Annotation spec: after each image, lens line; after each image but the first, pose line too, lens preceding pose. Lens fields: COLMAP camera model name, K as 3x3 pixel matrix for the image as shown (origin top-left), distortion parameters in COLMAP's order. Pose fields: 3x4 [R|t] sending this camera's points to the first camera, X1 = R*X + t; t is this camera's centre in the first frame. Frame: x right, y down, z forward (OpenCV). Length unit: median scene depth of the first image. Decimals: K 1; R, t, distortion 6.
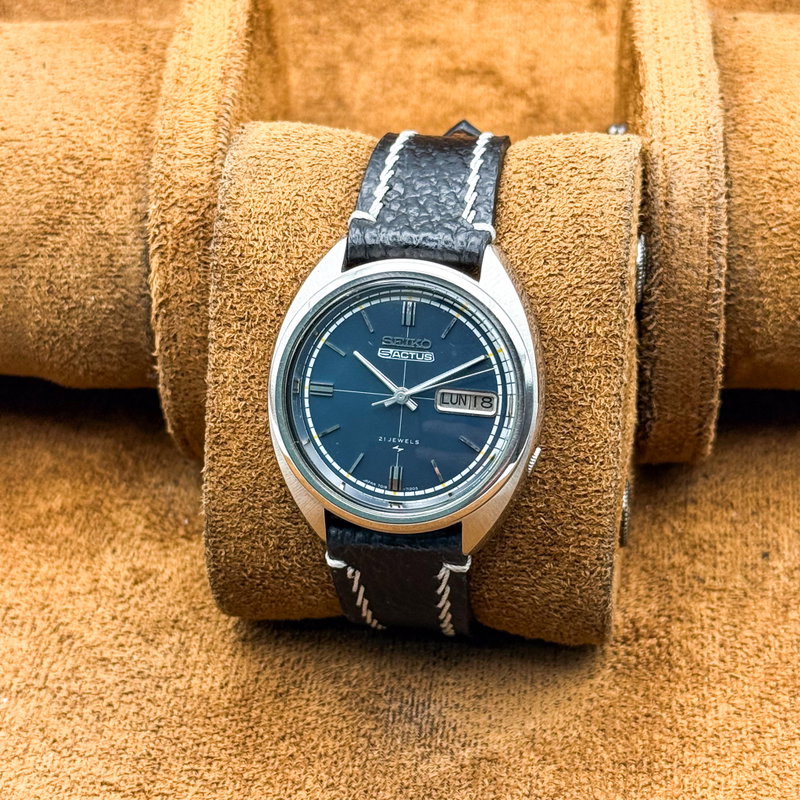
lens RADIAL K [[2000.1, 0, 400.0], [0, 2000.1, 400.0], [0, 0, 1]] dist [0.013981, 0.235461]
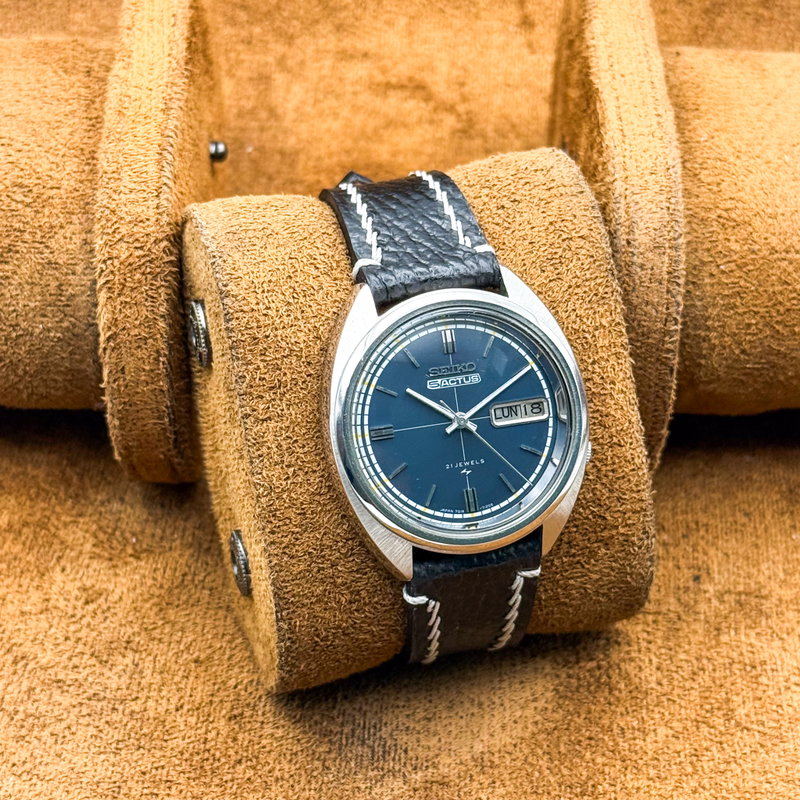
lens RADIAL K [[2000.1, 0, 400.0], [0, 2000.1, 400.0], [0, 0, 1]] dist [0.013981, 0.235461]
pose [[0.915017, -0.219816, 0.338269, -0.368120], [0.239127, 0.970857, -0.015950, -0.003259], [-0.324905, 0.095484, 0.940914, 0.035154]]
